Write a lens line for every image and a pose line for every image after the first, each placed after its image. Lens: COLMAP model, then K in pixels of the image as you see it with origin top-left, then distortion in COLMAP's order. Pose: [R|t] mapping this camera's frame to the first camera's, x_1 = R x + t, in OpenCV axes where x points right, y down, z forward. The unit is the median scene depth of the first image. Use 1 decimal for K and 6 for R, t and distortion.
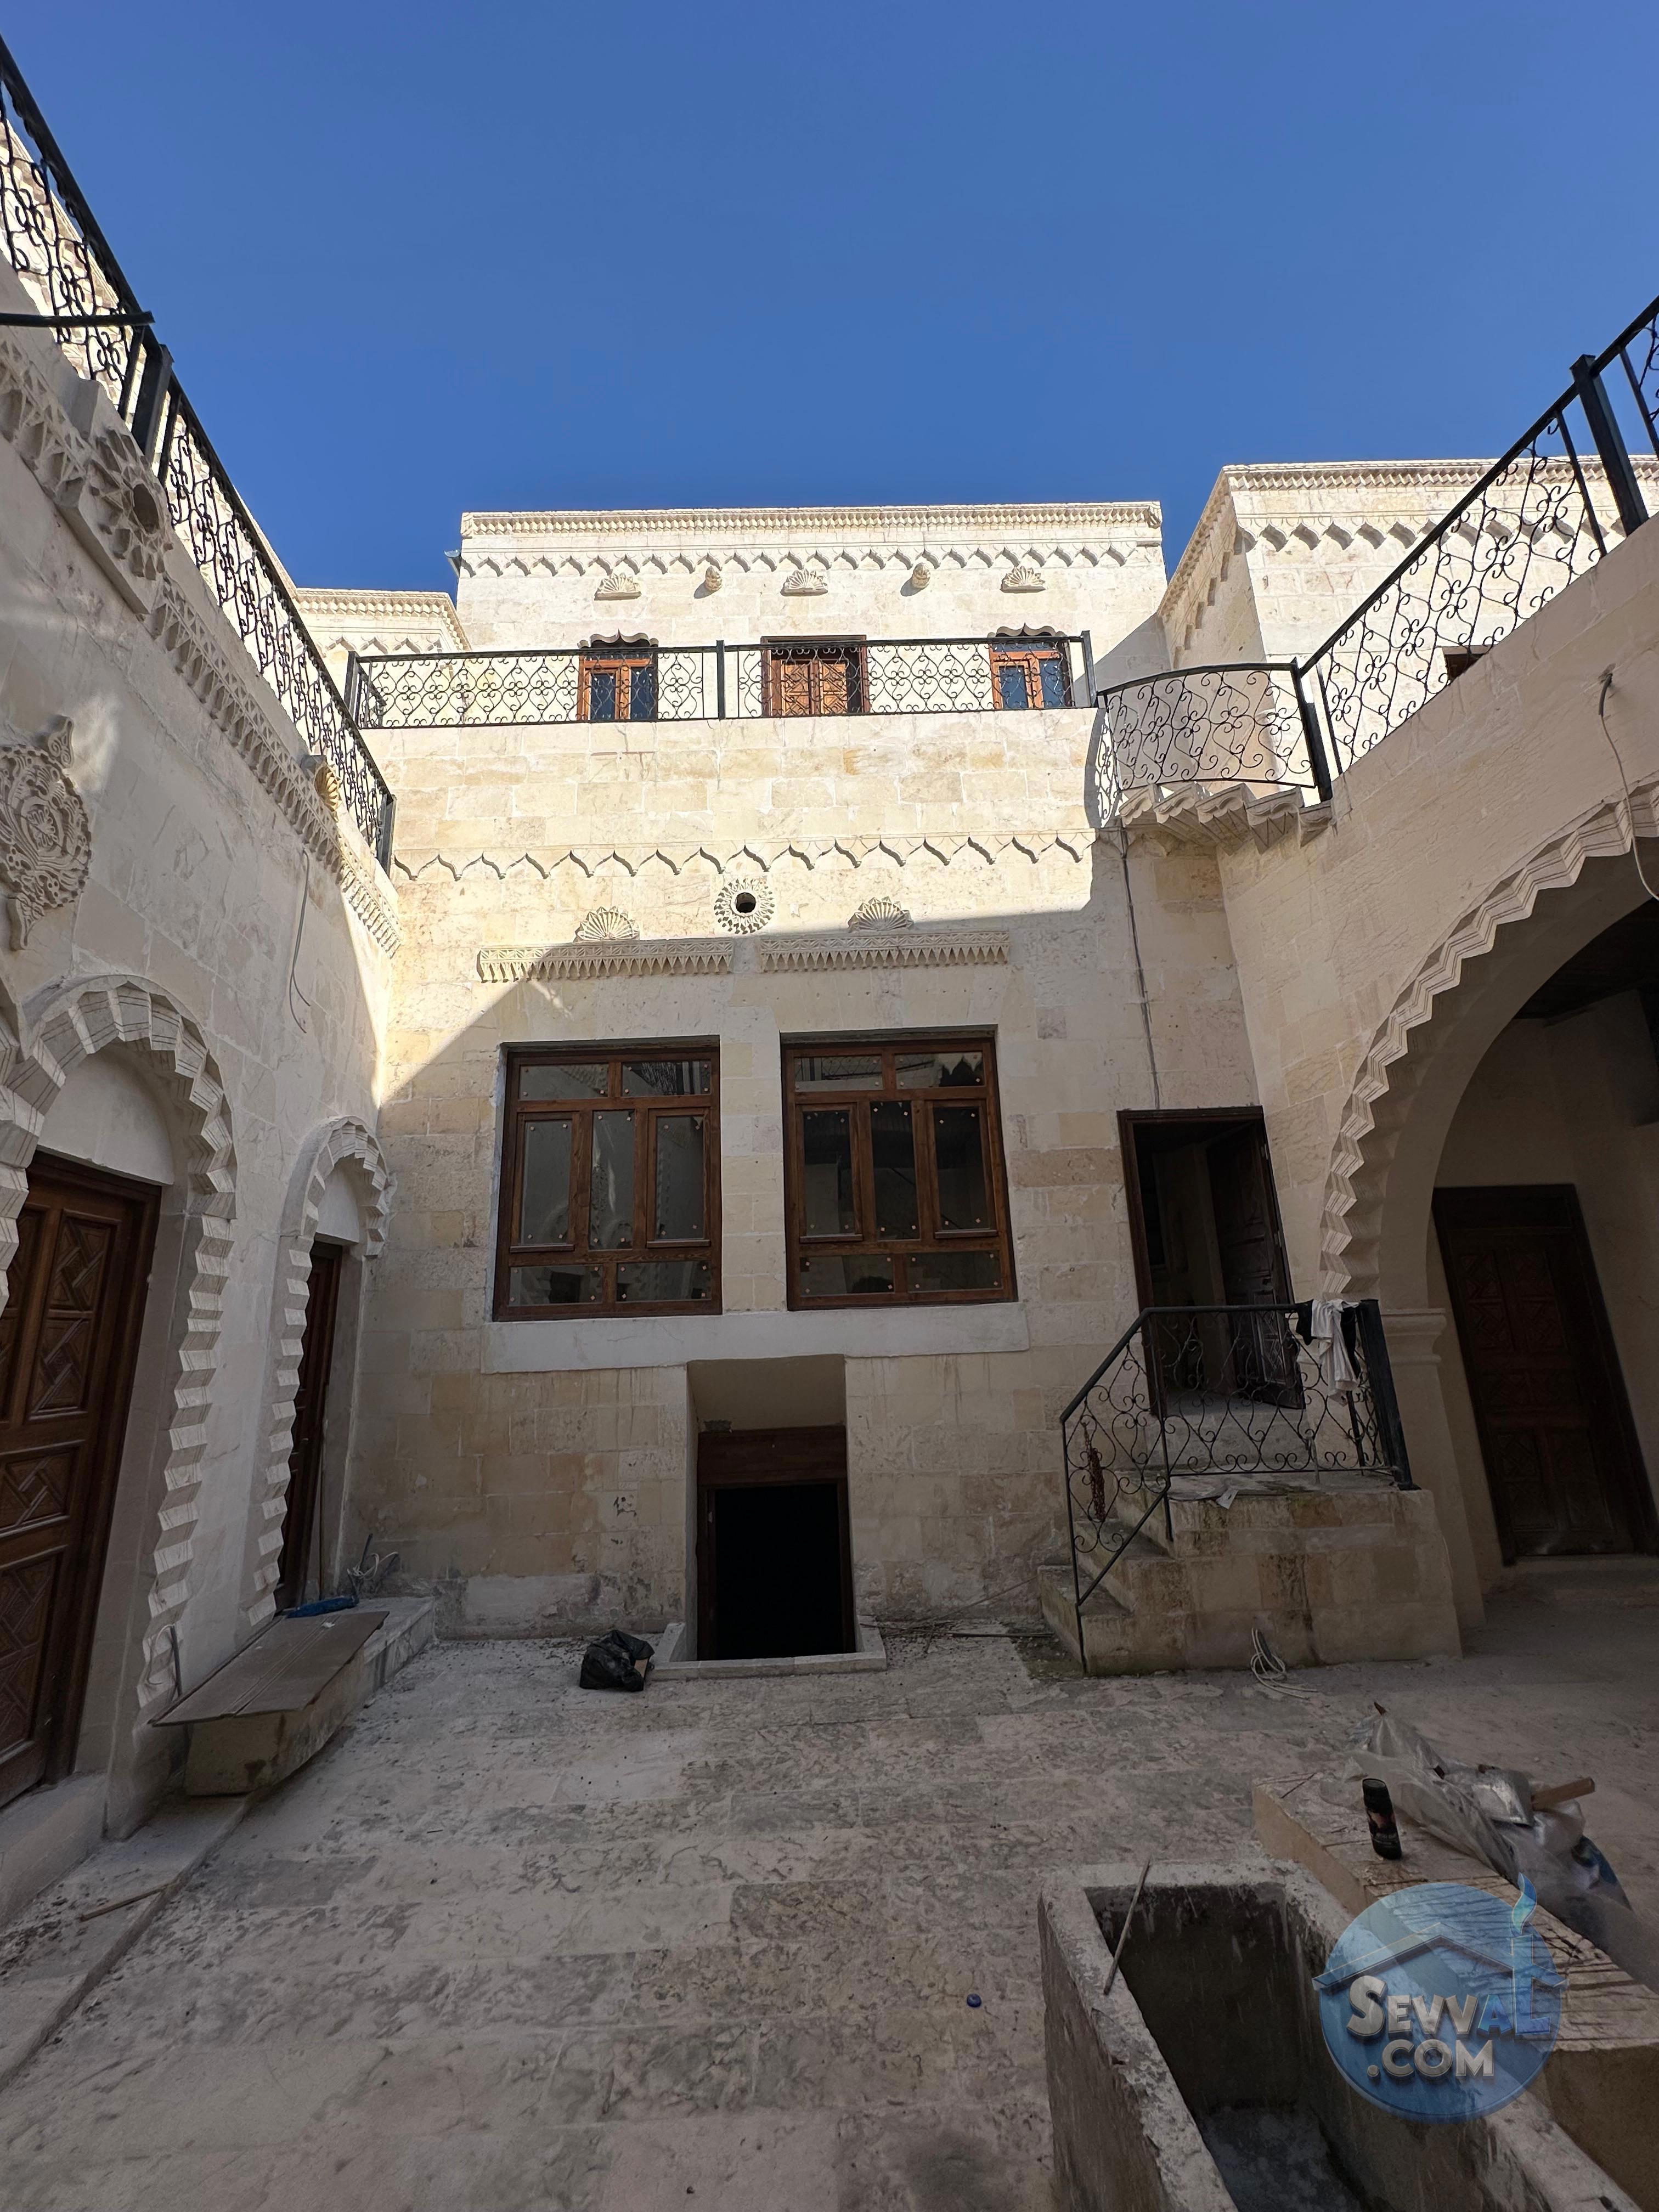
lens RADIAL K [[882.8, 0, 829.6], [0, 882.8, 1103.5], [0, 0, 1]] dist [-0.002477, 0.000745]
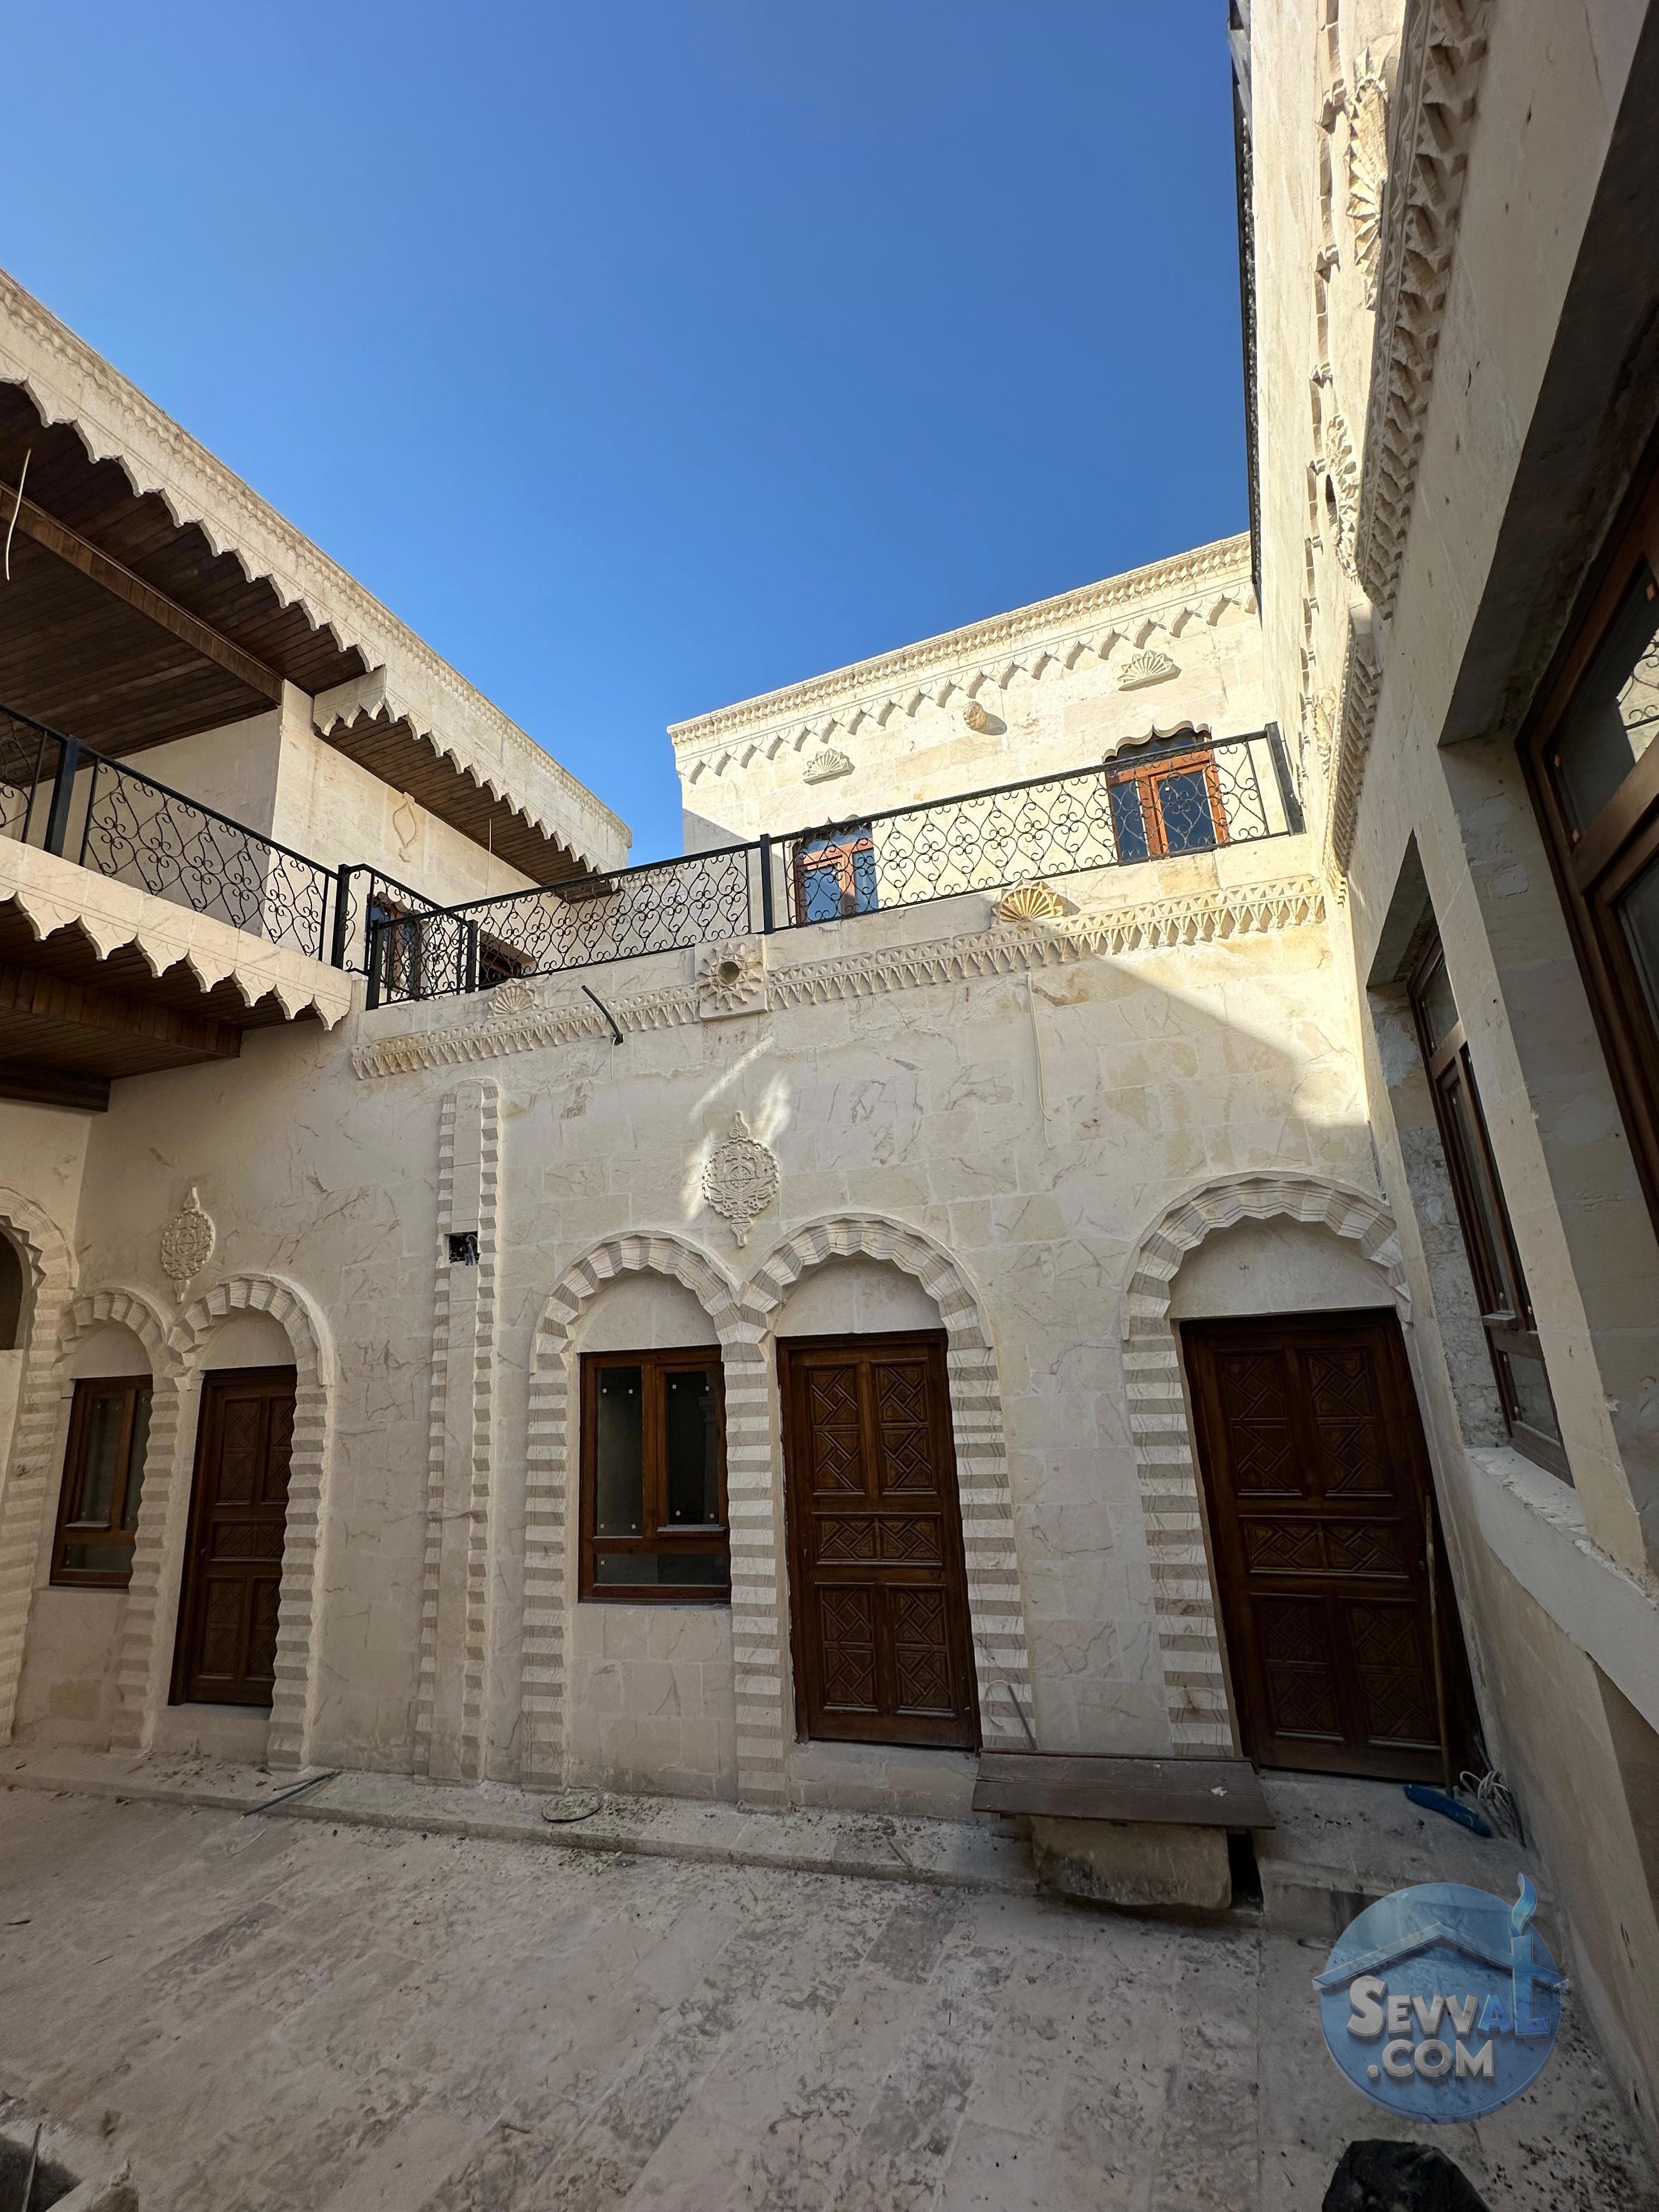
lens RADIAL K [[882.8, 0, 829.2], [0, 882.8, 1104.4], [0, 0, 1]] dist [-0.002477, 0.000745]
pose [[-0.439309, -0.152886, -0.885231, 0.457273], [0.295144, 0.906146, -0.302968, 0.112178], [0.848468, -0.394367, -0.352954, 1.168910]]
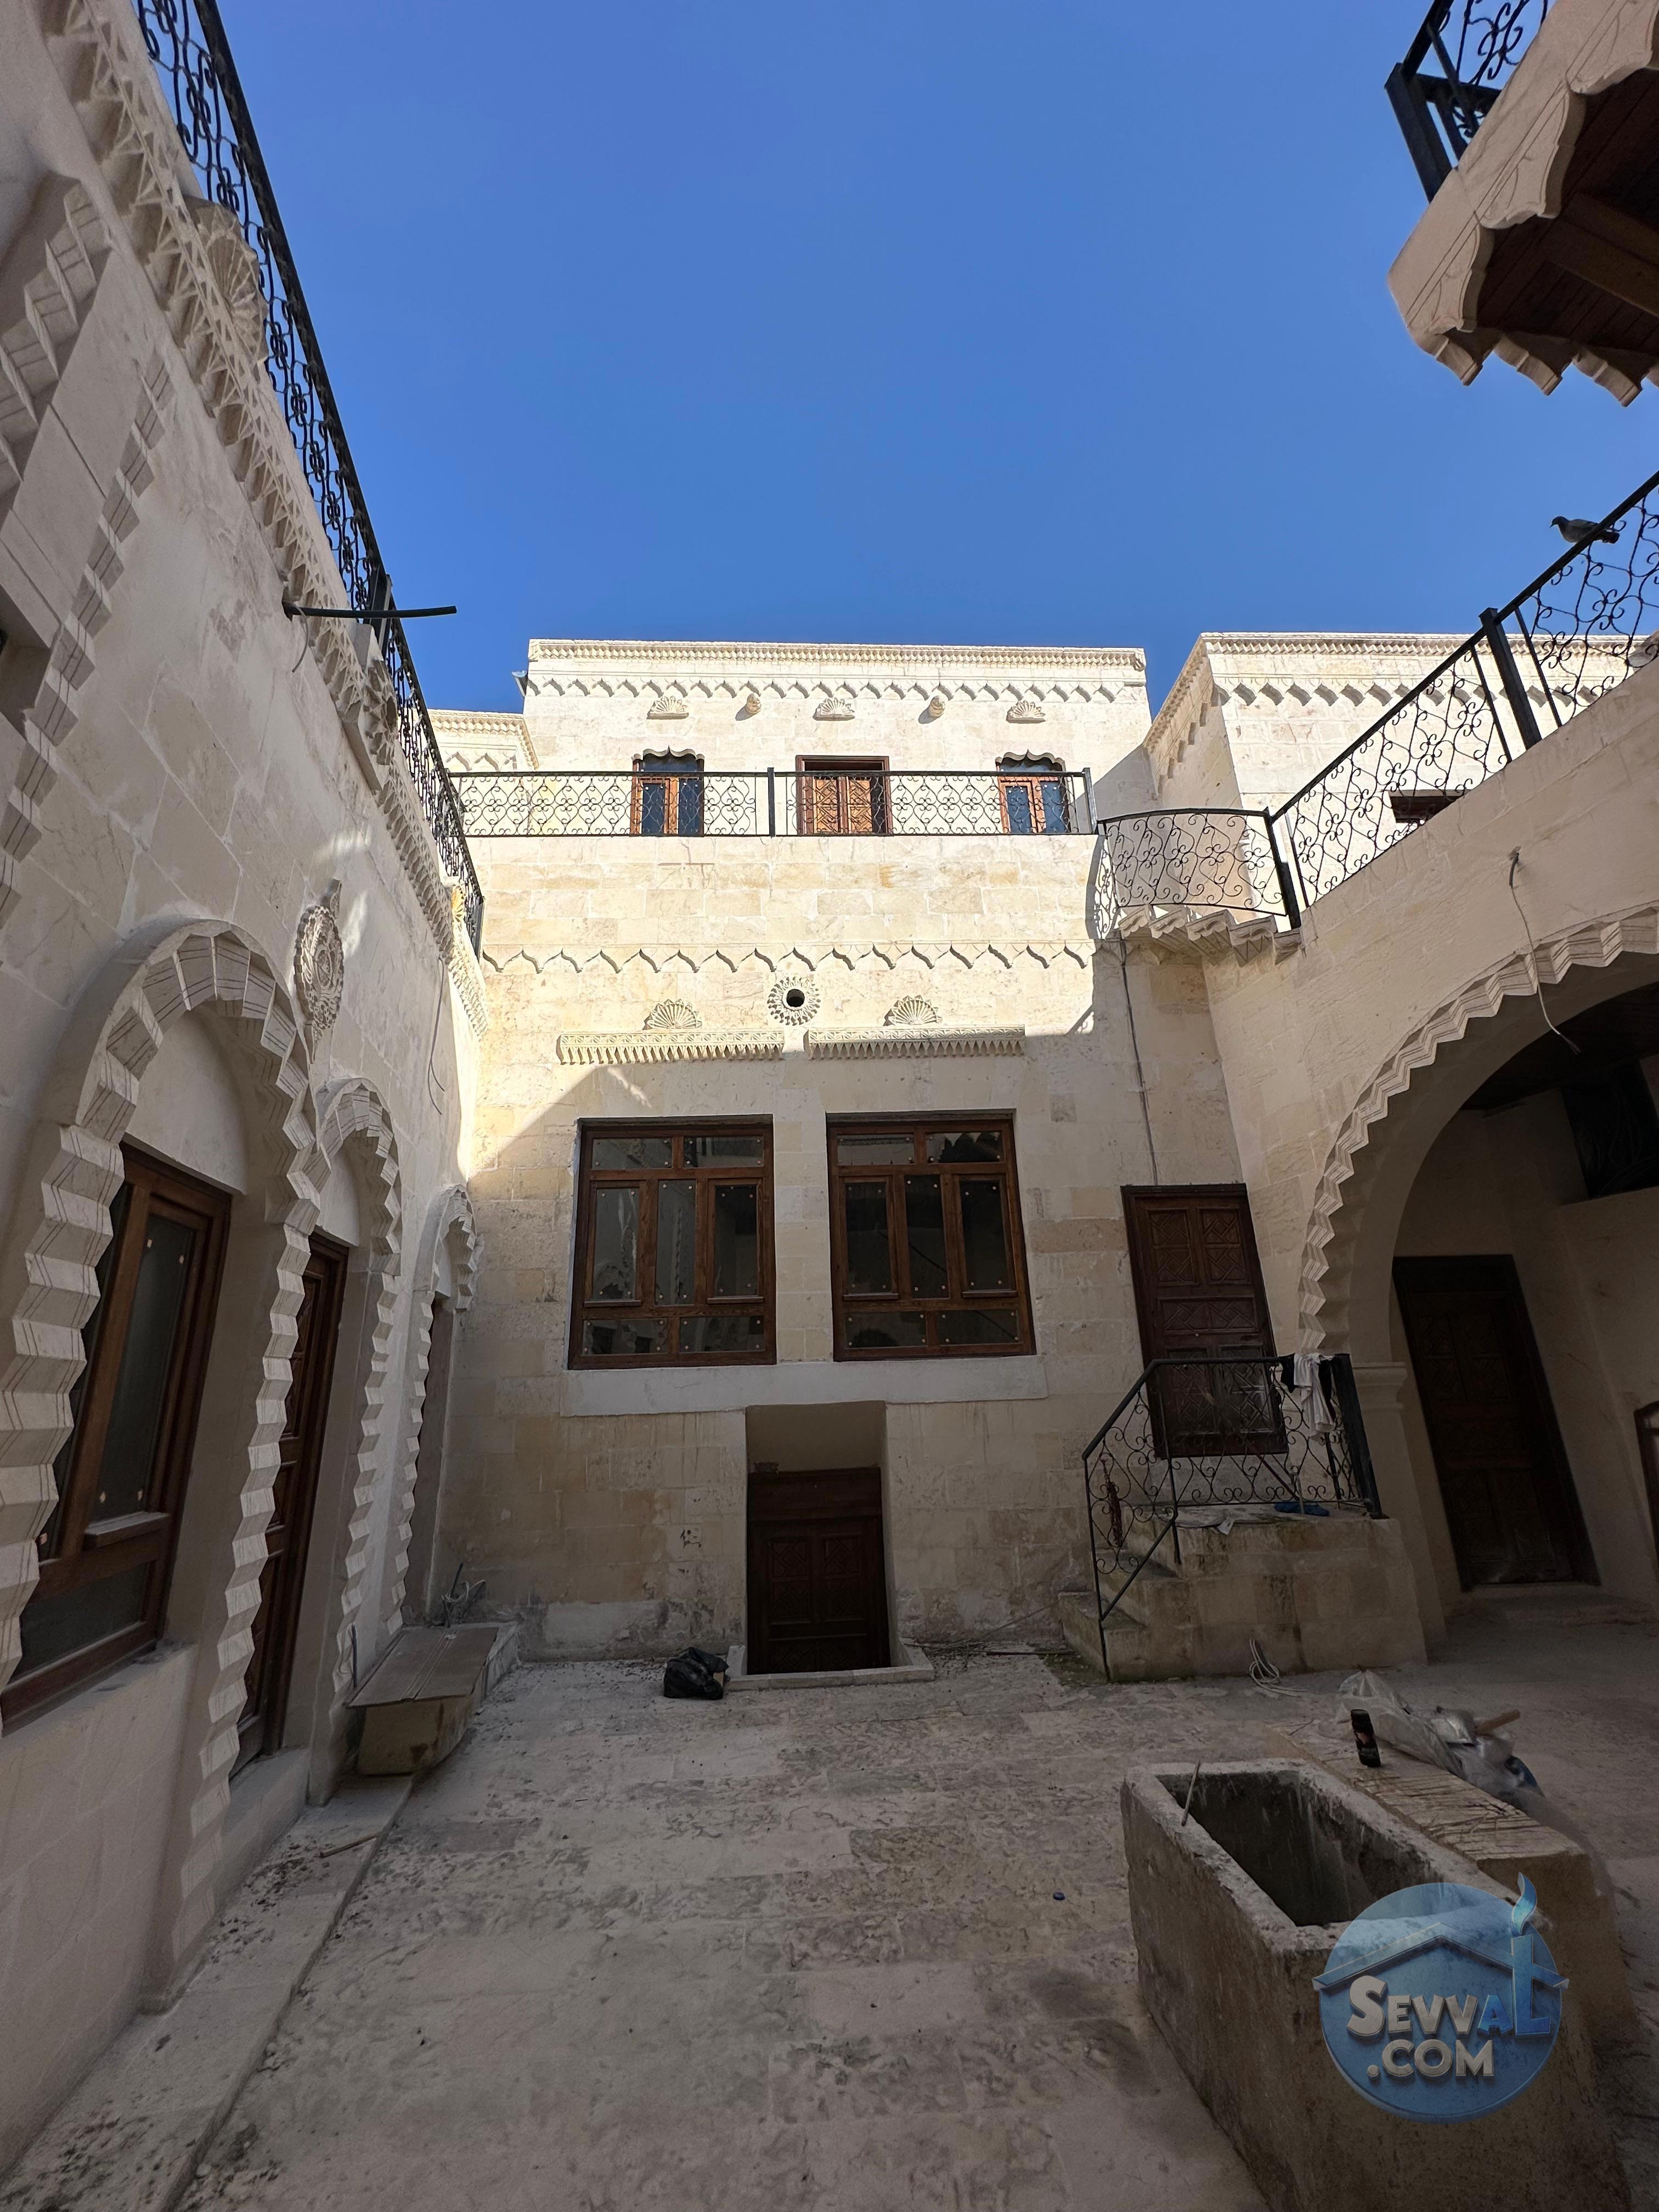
lens RADIAL K [[882.8, 0, 829.8], [0, 882.8, 1103.0], [0, 0, 1]] dist [-0.002477, 0.000745]
pose [[0.999362, 0.015797, 0.032018, -0.119344], [-0.013702, 0.997817, -0.064607, -0.026667], [-0.032968, 0.064127, 0.997397, -0.180811]]
